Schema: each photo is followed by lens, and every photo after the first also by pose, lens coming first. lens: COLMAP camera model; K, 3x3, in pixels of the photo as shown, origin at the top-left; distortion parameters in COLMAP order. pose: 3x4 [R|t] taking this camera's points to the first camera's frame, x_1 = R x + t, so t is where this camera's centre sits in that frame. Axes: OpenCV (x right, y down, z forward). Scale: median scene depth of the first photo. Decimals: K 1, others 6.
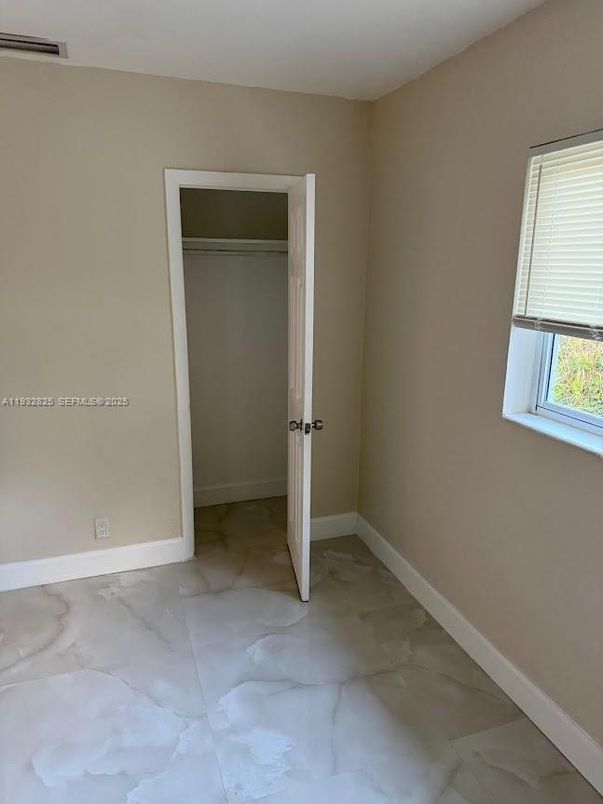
lens RADIAL K [[559.0, 0, 300.1], [0, 559.0, 402.2], [0, 0, 1]] dist [-0.007684, -0.002657]
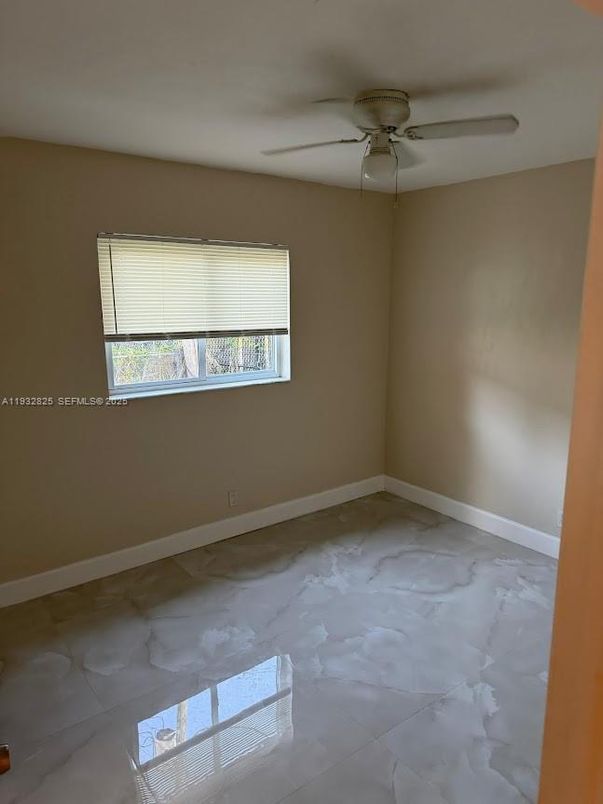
lens RADIAL K [[559.0, 0, 300.9], [0, 559.0, 402.6], [0, 0, 1]] dist [-0.007684, -0.002657]
pose [[-0.325029, -0.164864, 0.931223, -1.296313], [0.229157, 0.941612, 0.246687, -0.236344], [-0.917520, 0.293576, -0.268272, 0.959305]]
